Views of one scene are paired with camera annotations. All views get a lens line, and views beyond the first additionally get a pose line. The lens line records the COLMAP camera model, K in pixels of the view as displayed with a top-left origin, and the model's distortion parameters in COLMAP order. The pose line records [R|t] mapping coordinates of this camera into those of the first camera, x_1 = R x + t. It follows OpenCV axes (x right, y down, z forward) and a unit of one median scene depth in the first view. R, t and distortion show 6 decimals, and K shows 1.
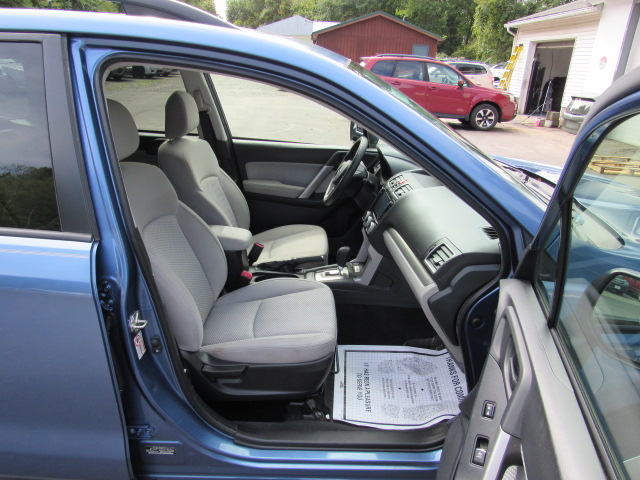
lens RADIAL K [[459.4, 0, 316.8], [0, 459.4, 241.0], [0, 0, 1]] dist [-0.035286, 0.026927]
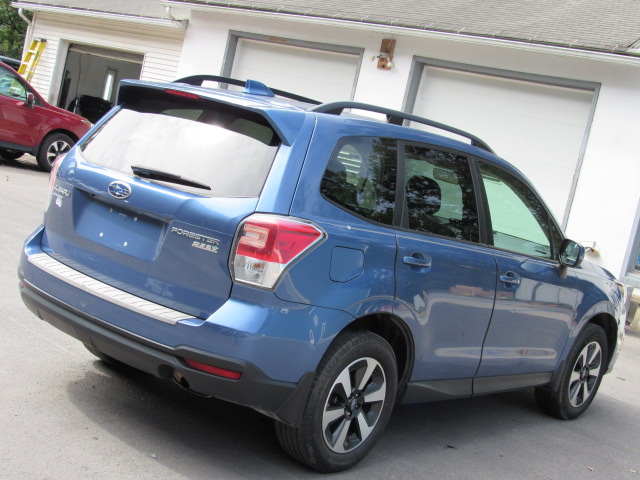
lens RADIAL K [[984.9, 0, 314.7], [0, 984.9, 242.8], [0, 0, 1]] dist [-0.101975, 0.000000]
pose [[0.643142, 0.022847, 0.765406, -0.264231], [0.095250, 0.989405, -0.109568, 0.024134], [-0.759800, 0.143373, 0.634152, -0.079651]]
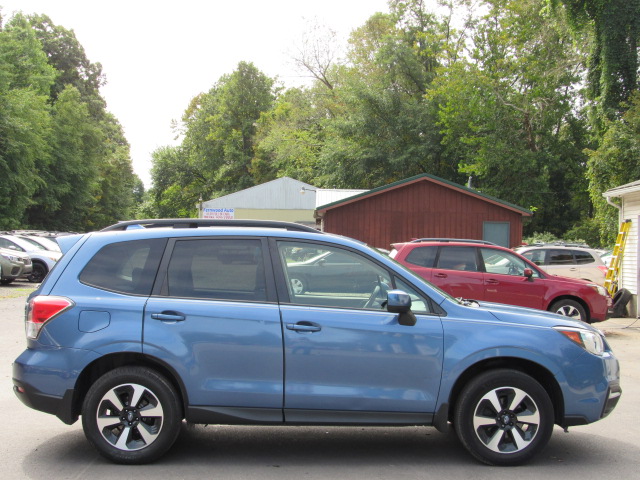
lens RADIAL K [[984.9, 0, 311.0], [0, 984.9, 266.8], [0, 0, 1]] dist [-0.101975, 0.000000]
pose [[0.999717, -0.022486, -0.007815, -0.012550], [0.018271, 0.935214, -0.353611, 0.110918], [0.015260, 0.353368, 0.935360, -0.273506]]
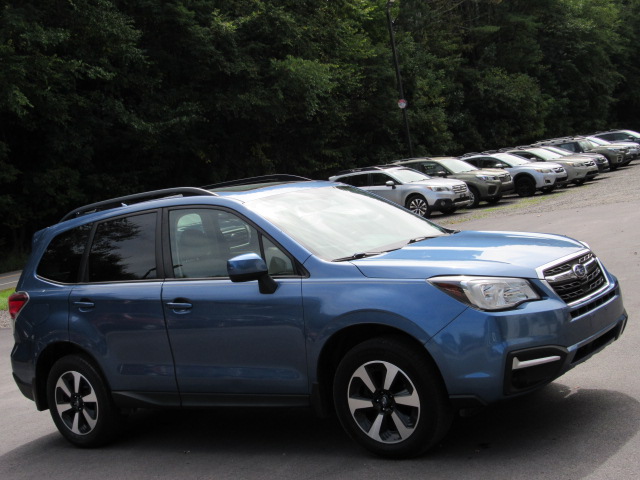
lens RADIAL K [[984.9, 0, 321.5], [0, 984.9, 241.1], [0, 0, 1]] dist [-0.101975, 0.000000]
pose [[0.782935, -0.132608, -0.607806, 0.210114], [-0.044586, 0.962544, -0.267435, 0.071487], [0.620504, 0.236484, 0.747696, -0.155977]]
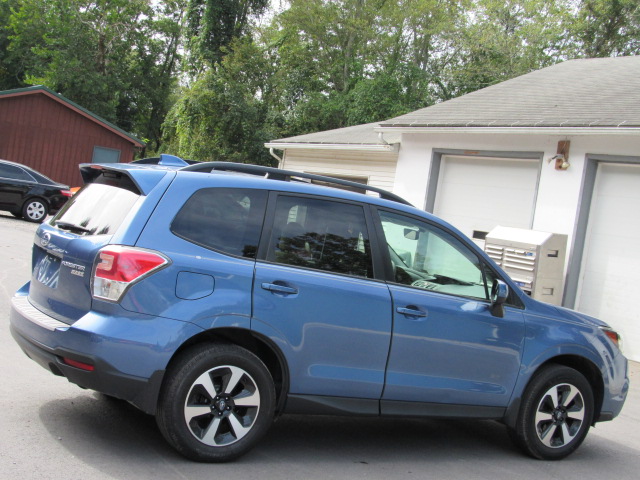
lens RADIAL K [[984.9, 0, 310.8], [0, 984.9, 254.2], [0, 0, 1]] dist [-0.101975, 0.000000]
pose [[0.870630, 0.075479, 0.486113, -0.197967], [0.064923, 0.961887, -0.265630, 0.072089], [-0.487635, 0.262825, 0.832547, -0.192402]]
